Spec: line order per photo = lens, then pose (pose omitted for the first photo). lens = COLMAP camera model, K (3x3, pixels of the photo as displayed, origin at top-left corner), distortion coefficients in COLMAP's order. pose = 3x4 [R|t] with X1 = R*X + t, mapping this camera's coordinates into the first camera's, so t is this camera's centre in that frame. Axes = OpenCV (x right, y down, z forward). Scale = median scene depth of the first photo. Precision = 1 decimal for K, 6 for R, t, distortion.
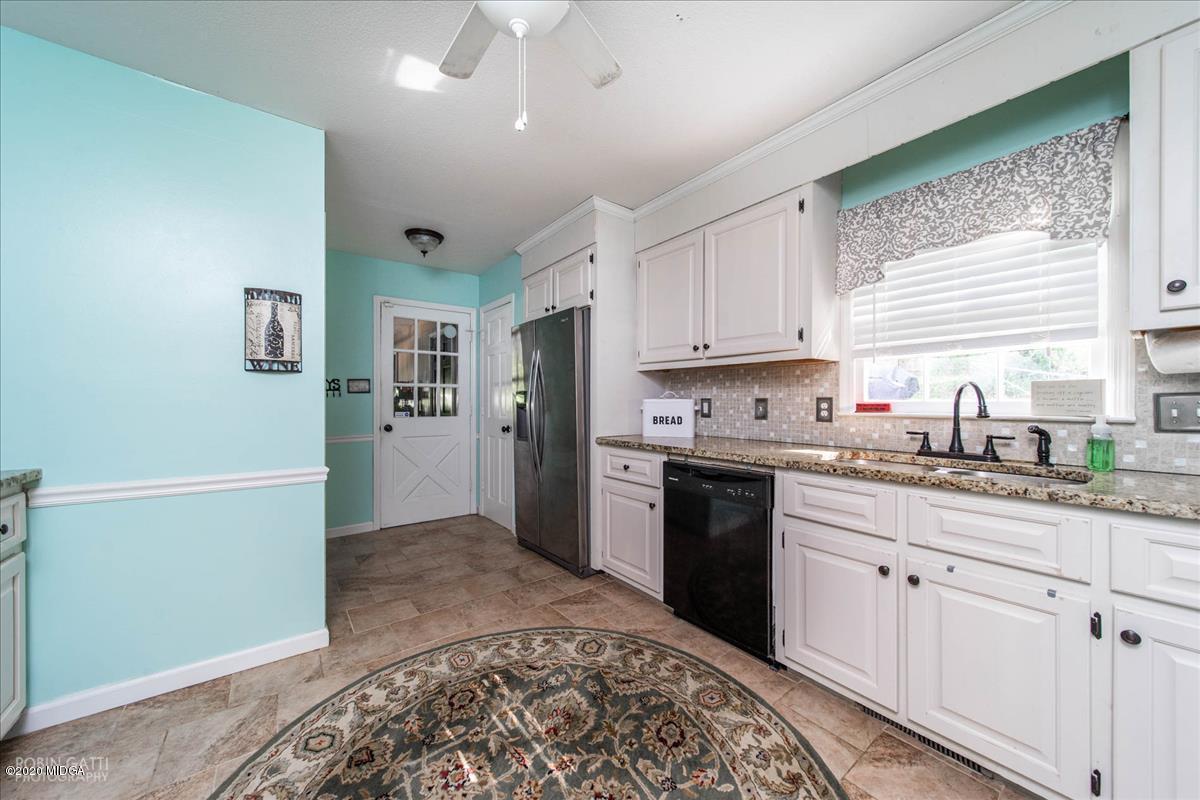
lens RADIAL K [[426.3, 0, 600.9], [0, 426.3, 402.0], [0, 0, 1]] dist [0.000781, 0.000072]
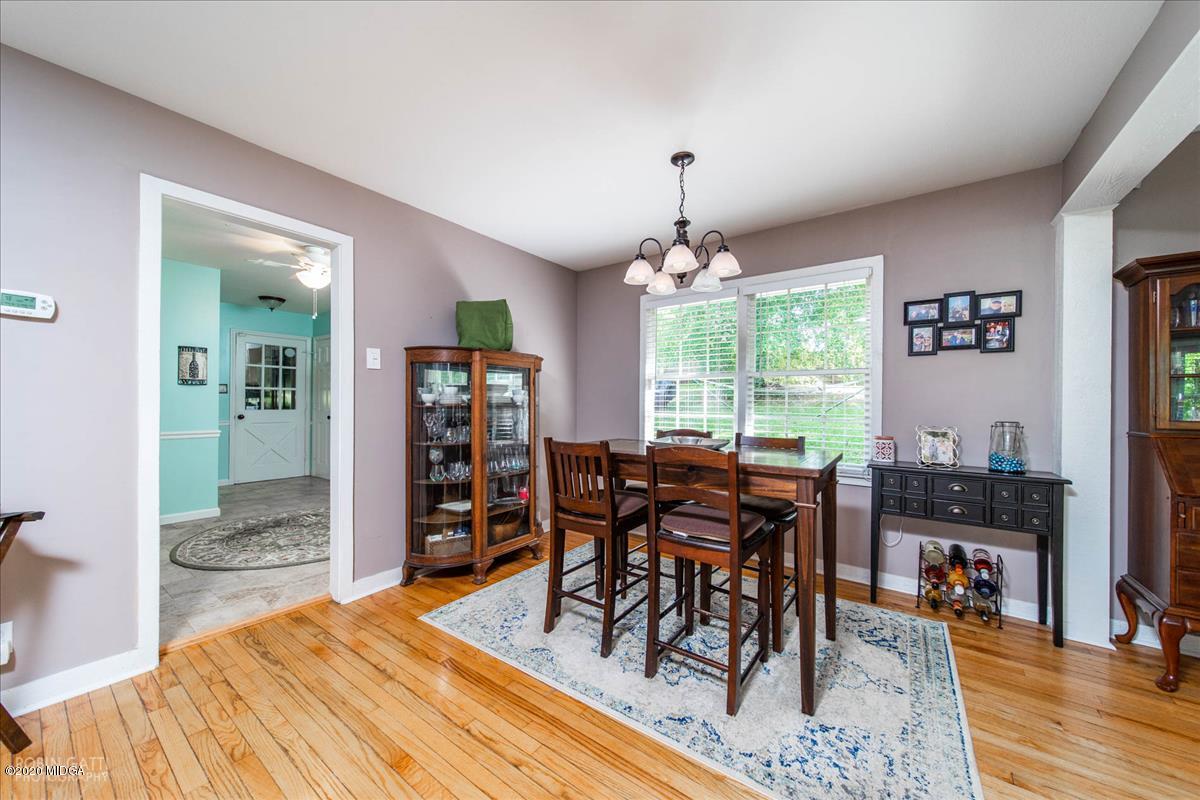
lens RADIAL K [[426.3, 0, 600.9], [0, 426.3, 402.0], [0, 0, 1]] dist [0.000781, 0.000072]
pose [[0.958348, 0.007906, 0.285495, 0.590871], [-0.007541, 0.999969, -0.002380, 0.005289], [-0.285505, 0.000128, 0.958377, -1.656337]]
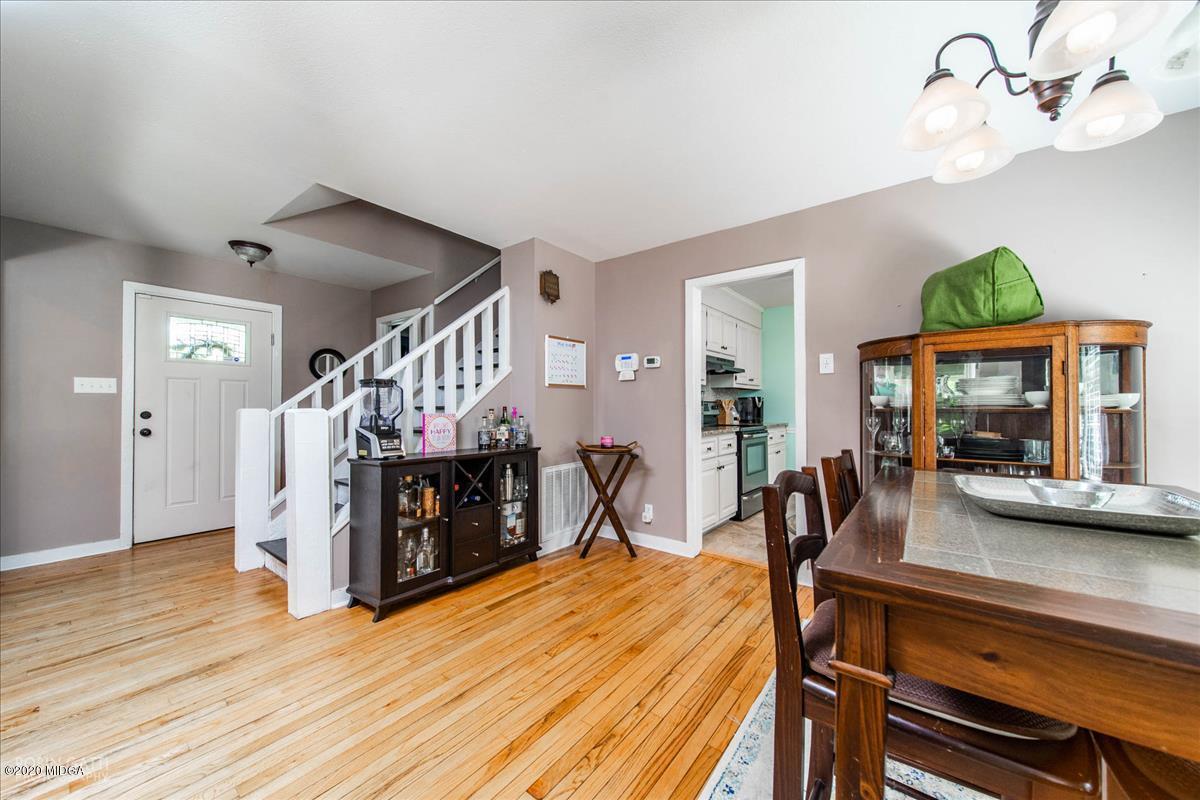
lens RADIAL K [[436.7, 0, 600.0], [0, 436.7, 400.0], [0, 0, 1]] dist [0.000962, 0.000060]
pose [[0.264354, -0.010628, -0.964367, 1.508060], [-0.002712, 0.999927, -0.011764, 0.010707], [0.964422, 0.005725, 0.264306, -1.237555]]
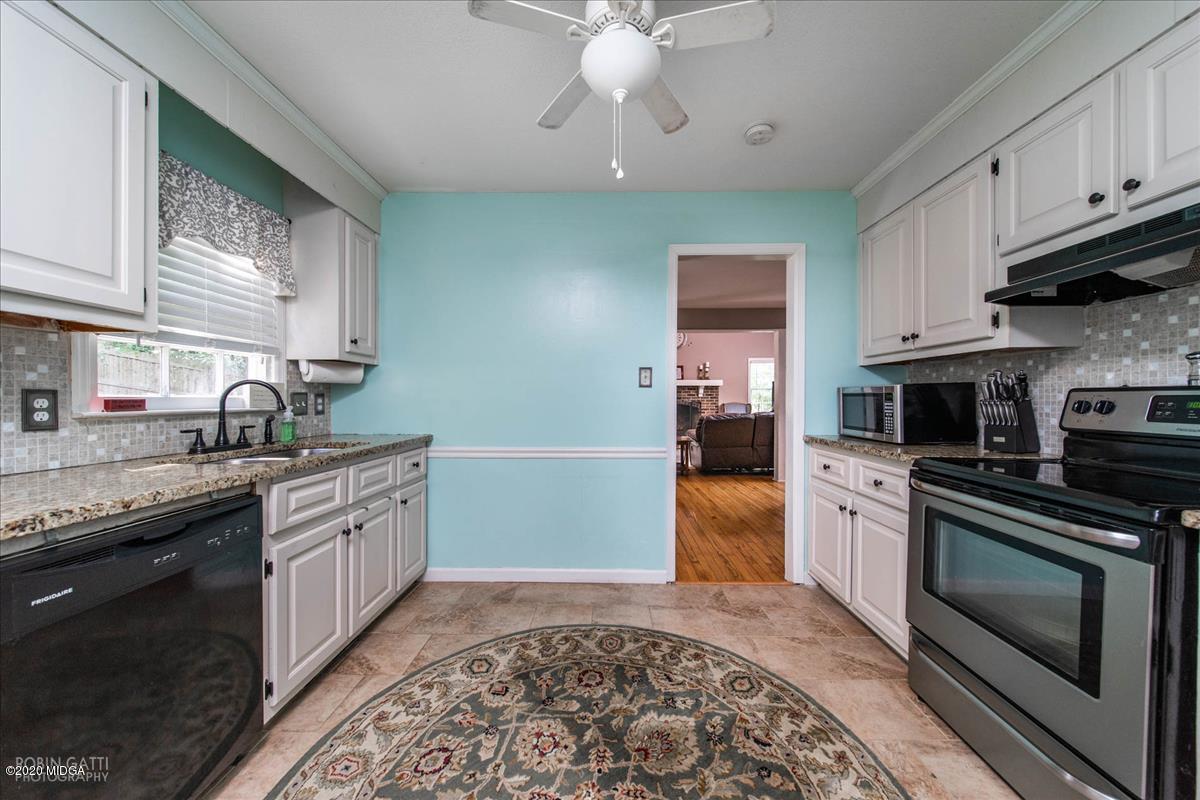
lens RADIAL K [[426.3, 0, 600.9], [0, 426.3, 402.0], [0, 0, 1]] dist [0.000781, 0.000072]
pose [[-0.784126, -0.004569, 0.620585, -0.539778], [-0.000631, 0.999978, 0.006565, 0.002967], [-0.620601, 0.004756, -0.784112, 1.182000]]
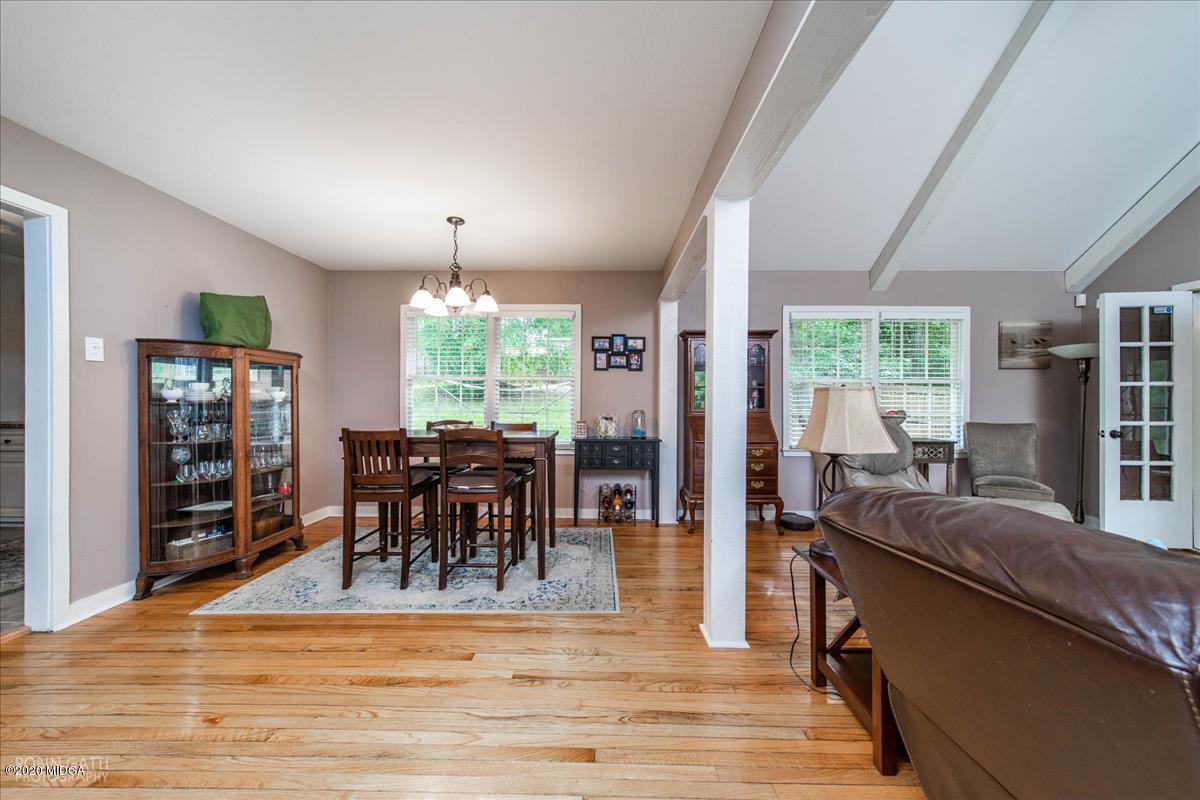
lens RADIAL K [[426.3, 0, 600.9], [0, 426.3, 402.0], [0, 0, 1]] dist [0.000781, 0.000072]
pose [[0.614750, 0.003649, 0.788714, 0.201477], [-0.005844, 0.999983, -0.000071, 0.009855], [-0.788701, -0.004565, 0.614761, -2.018111]]
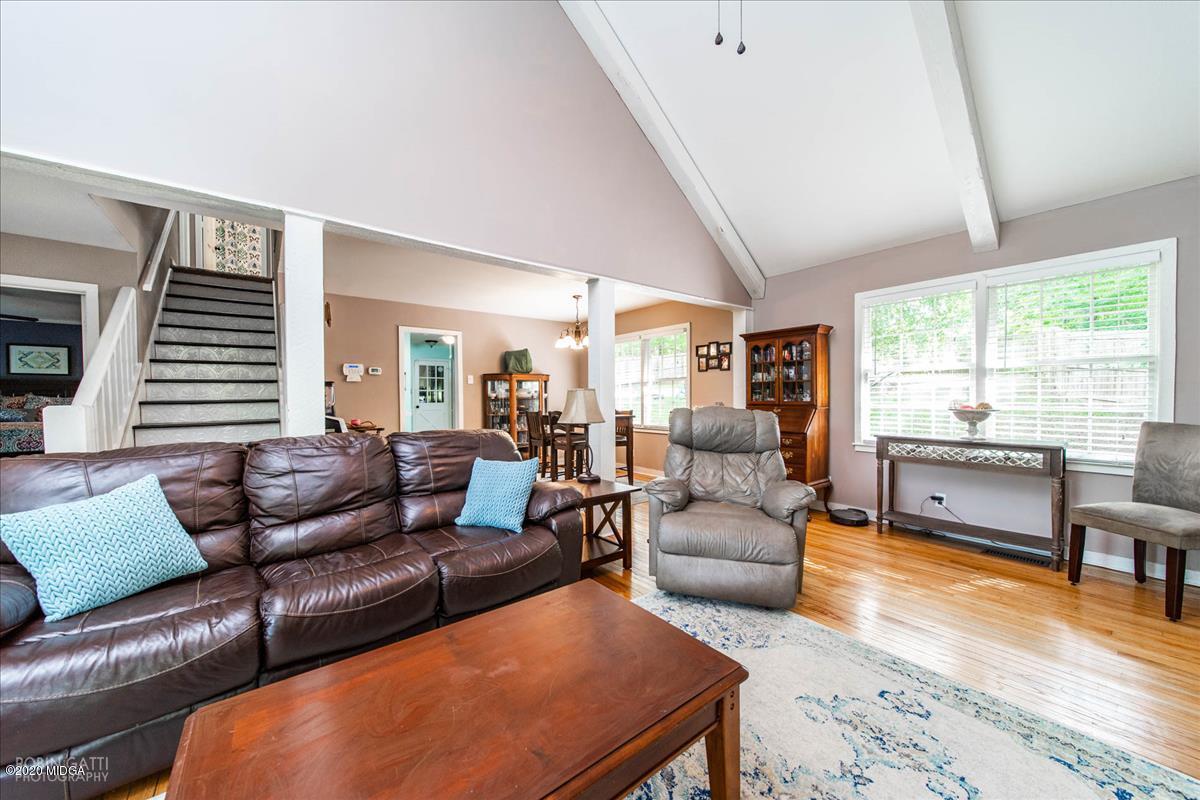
lens RADIAL K [[426.3, 0, 600.9], [0, 426.3, 402.0], [0, 0, 1]] dist [0.000781, 0.000072]
pose [[0.999844, -0.004529, 0.017099, 1.262324], [0.004344, 0.999931, 0.010881, 0.013600], [-0.017147, -0.010805, 0.999795, -3.528579]]
